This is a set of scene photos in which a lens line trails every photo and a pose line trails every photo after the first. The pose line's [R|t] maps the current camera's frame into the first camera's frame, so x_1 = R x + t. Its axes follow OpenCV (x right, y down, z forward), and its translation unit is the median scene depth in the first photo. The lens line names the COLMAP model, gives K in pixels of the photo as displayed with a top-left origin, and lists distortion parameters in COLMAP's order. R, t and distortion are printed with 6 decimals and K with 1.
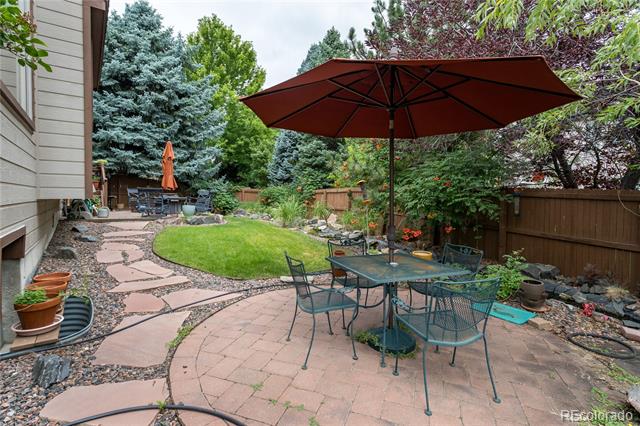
lens RADIAL K [[315.7, 0, 308.2], [0, 315.7, 214.9], [0, 0, 1]] dist [0.001541, 0.000115]
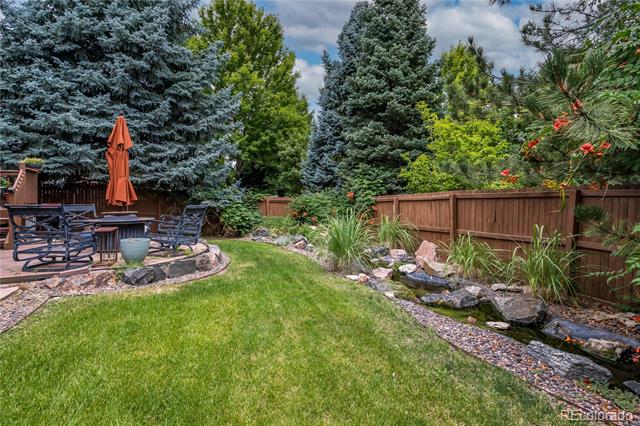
lens RADIAL K [[328.8, 0, 320.0], [0, 328.8, 213.0], [0, 0, 1]] dist [-0.001999, -0.000254]
pose [[0.997252, -0.025414, -0.069594, -0.042337], [0.023408, 0.999291, -0.029502, -0.027833], [0.070295, 0.027792, 0.997139, 0.312726]]
